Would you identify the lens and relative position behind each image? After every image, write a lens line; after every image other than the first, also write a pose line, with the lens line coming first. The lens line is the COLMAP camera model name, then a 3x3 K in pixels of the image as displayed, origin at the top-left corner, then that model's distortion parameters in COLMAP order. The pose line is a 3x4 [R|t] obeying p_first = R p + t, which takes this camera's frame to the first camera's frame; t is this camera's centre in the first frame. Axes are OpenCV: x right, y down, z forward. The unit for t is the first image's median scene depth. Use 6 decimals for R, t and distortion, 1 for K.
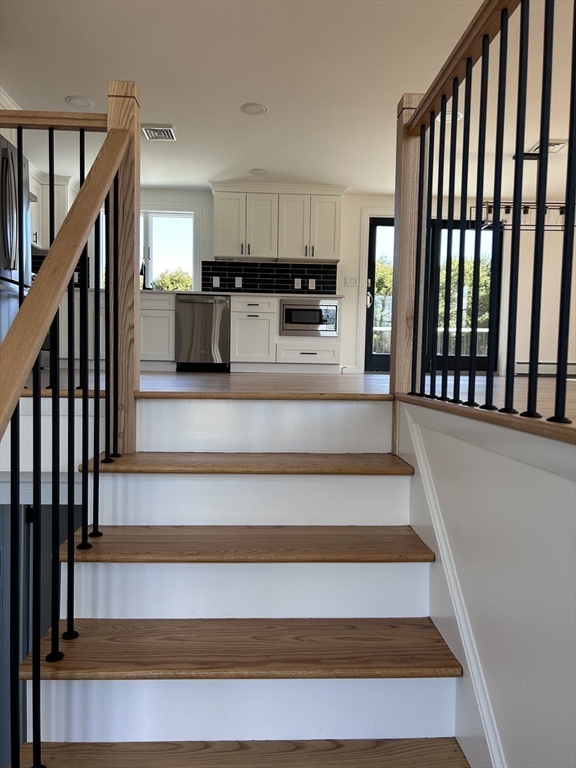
lens RADIAL K [[571.1, 0, 288.0], [0, 571.1, 384.0], [0, 0, 1]] dist [0.092065, -0.096847]
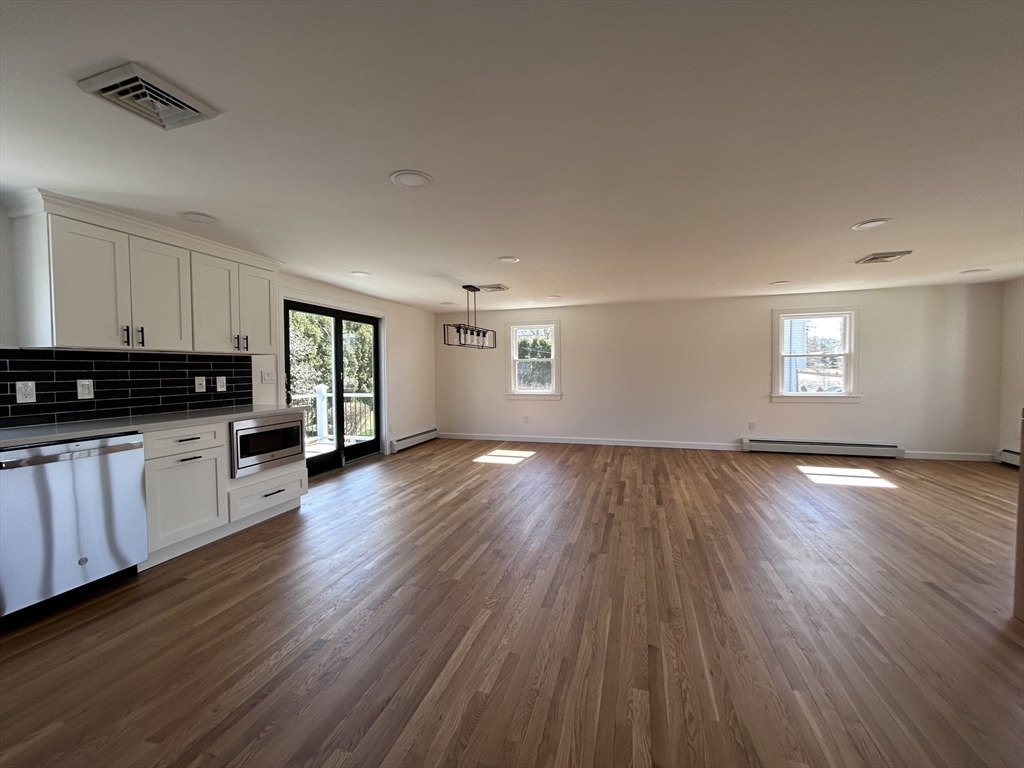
lens RADIAL K [[408.3, 0, 512.0], [0, 408.3, 384.0], [0, 0, 1]] dist [-0.000647, -0.000248]
pose [[0.336379, -0.056088, 0.940055, -0.306949], [0.047639, 0.997960, 0.042496, -0.179855], [-0.940521, 0.030489, 0.338365, 0.505715]]
